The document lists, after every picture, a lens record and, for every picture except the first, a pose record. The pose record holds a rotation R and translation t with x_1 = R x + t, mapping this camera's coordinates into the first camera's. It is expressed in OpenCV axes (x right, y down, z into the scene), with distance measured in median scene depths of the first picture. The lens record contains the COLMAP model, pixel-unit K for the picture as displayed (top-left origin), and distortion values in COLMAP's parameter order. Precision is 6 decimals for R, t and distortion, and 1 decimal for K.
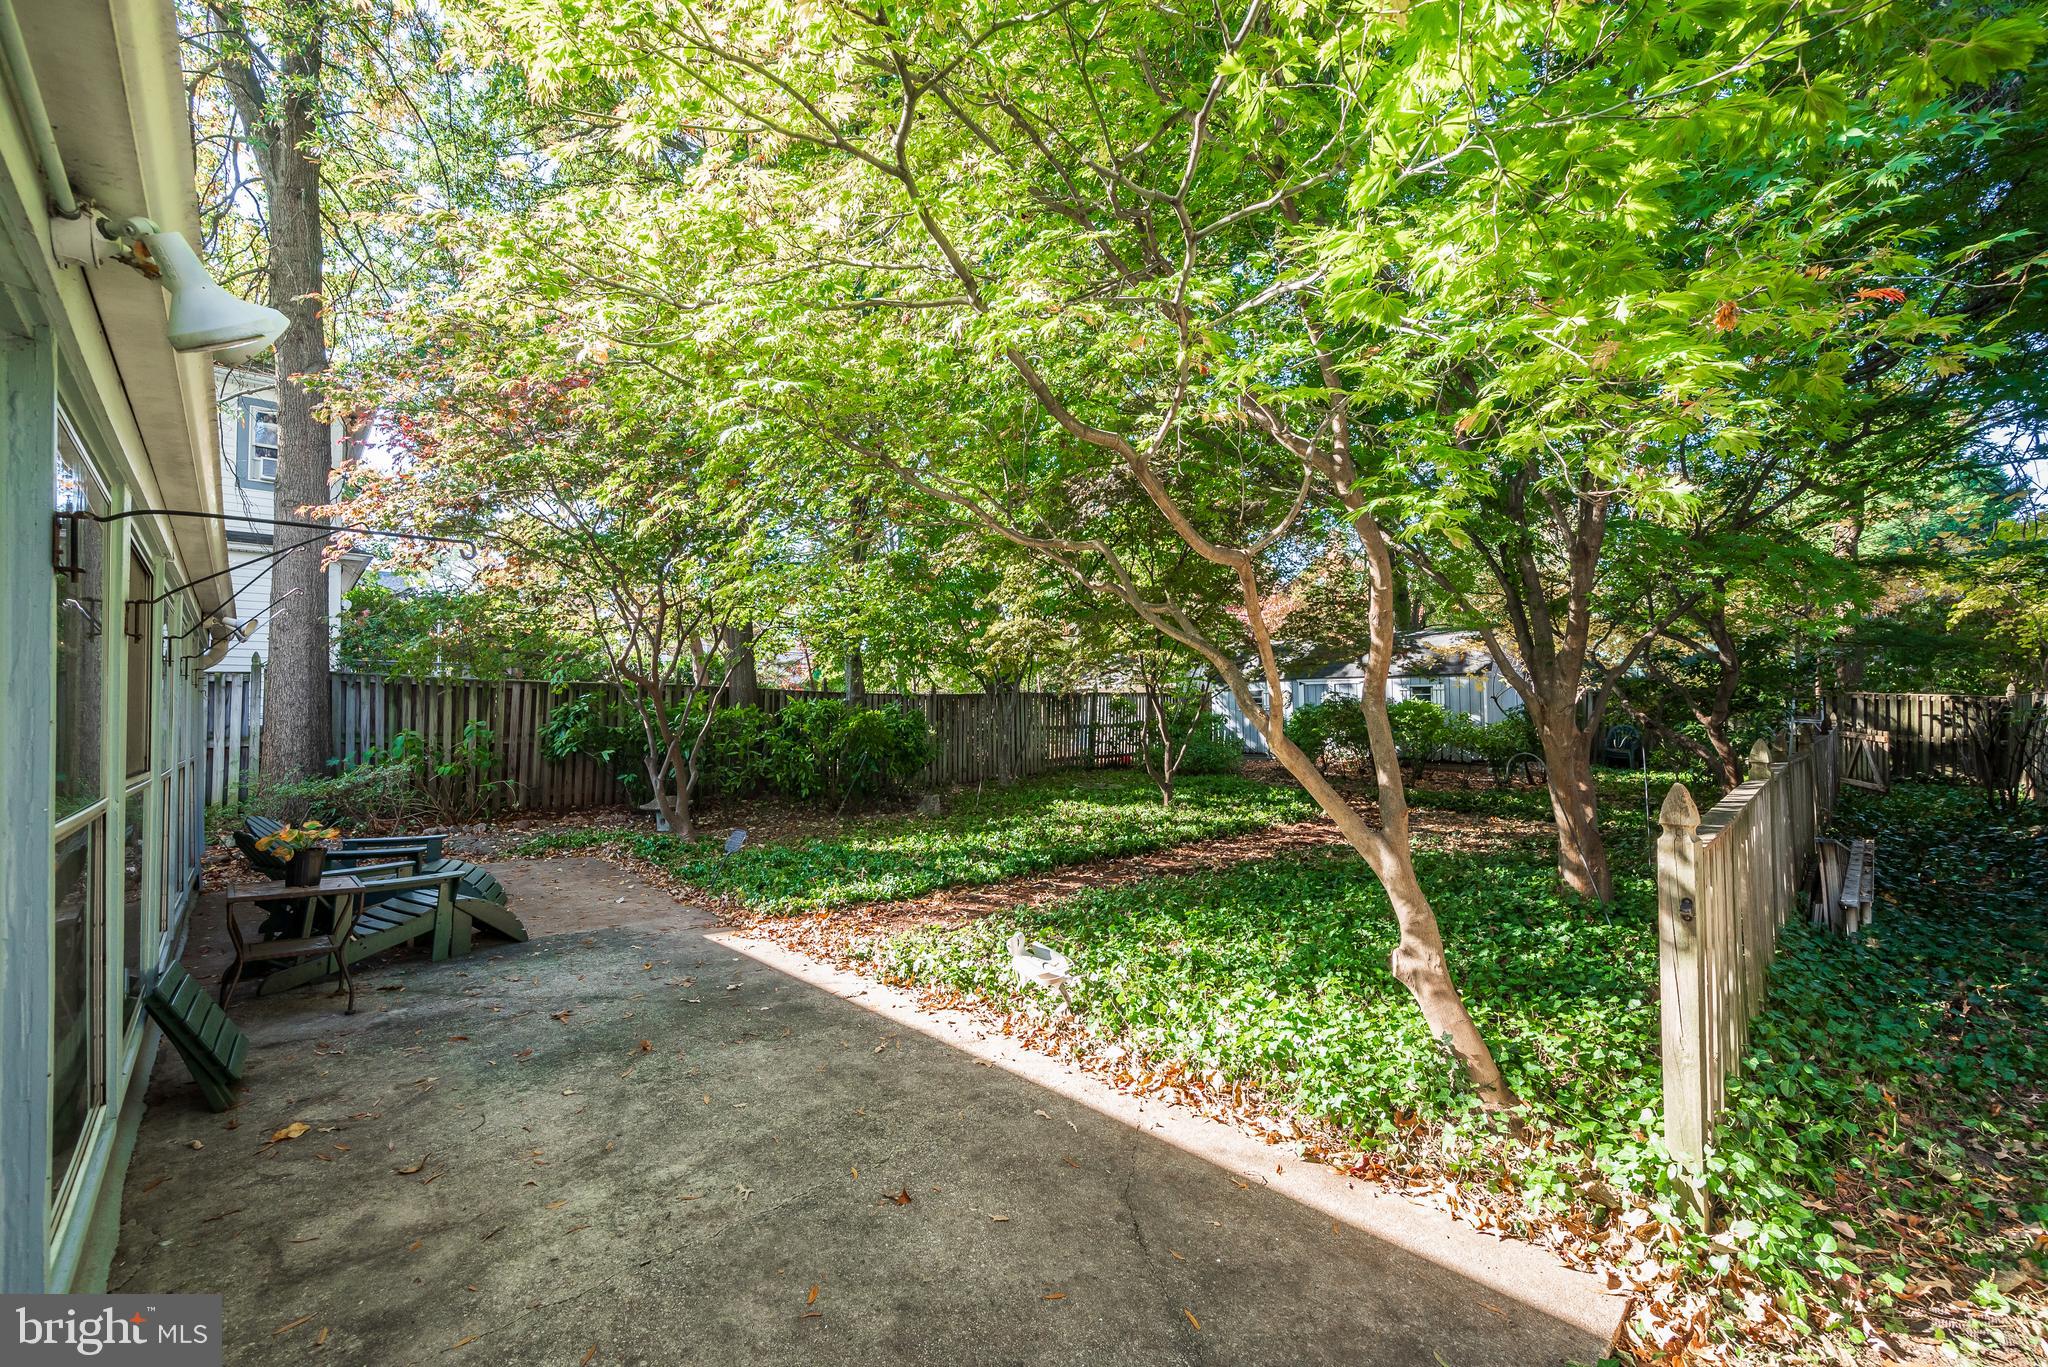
lens RADIAL K [[818.5, 0, 1024.0], [0, 818.5, 683.5], [0, 0, 1]] dist [0.001501, 0.000511]
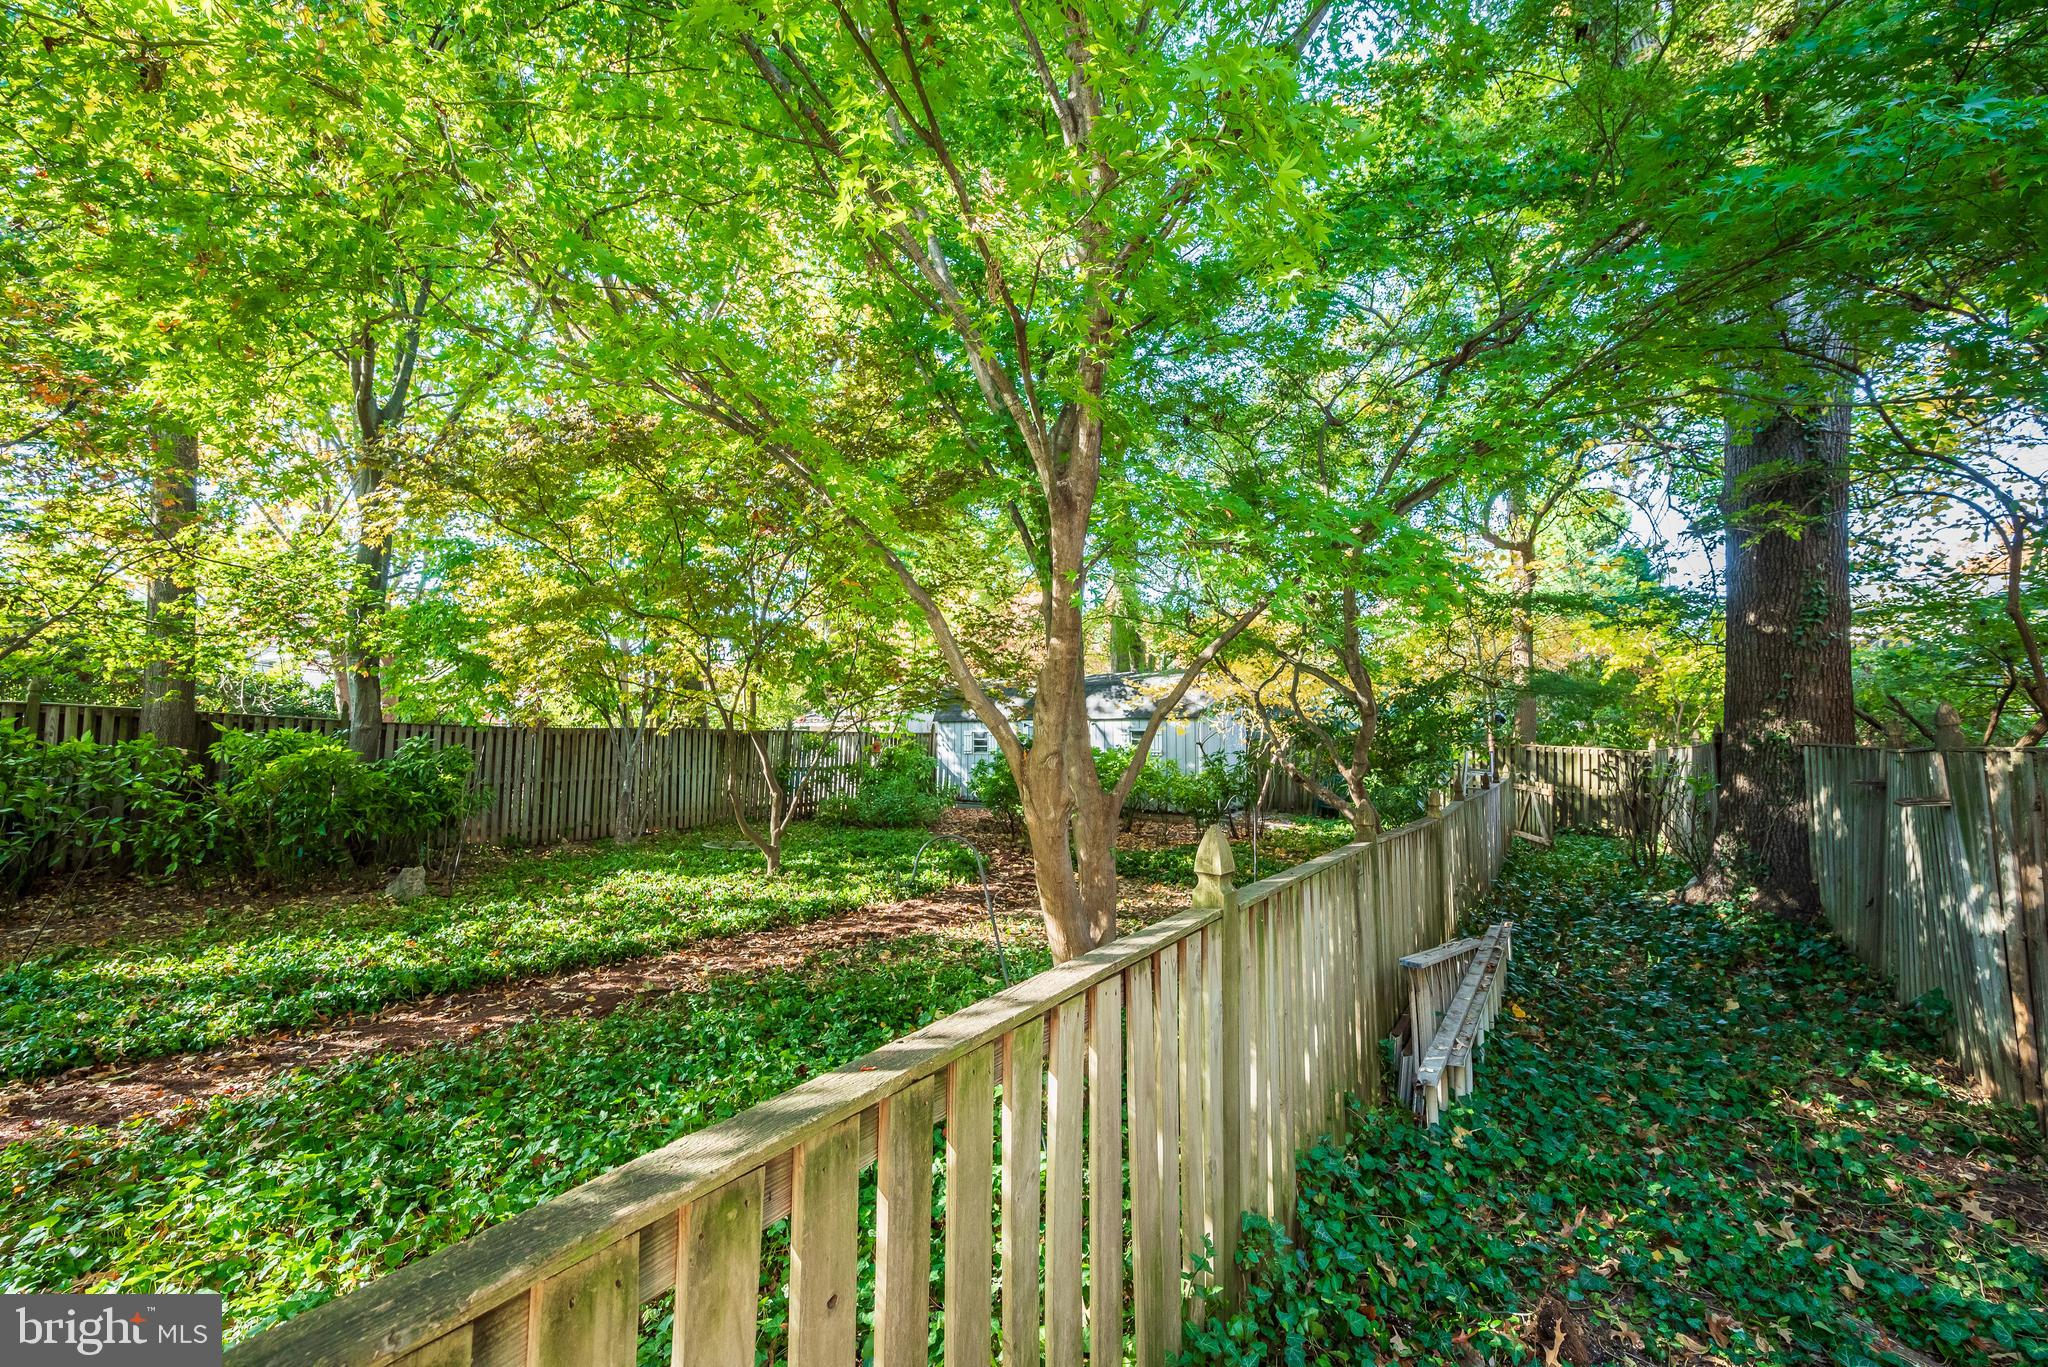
lens RADIAL K [[818.5, 0, 1024.0], [0, 818.5, 683.5], [0, 0, 1]] dist [0.001501, 0.000511]
pose [[0.975901, 0.033410, 0.215640, 0.213983], [-0.022606, 0.998372, -0.052377, 0.002982], [-0.217039, 0.046240, 0.975067, 0.169183]]
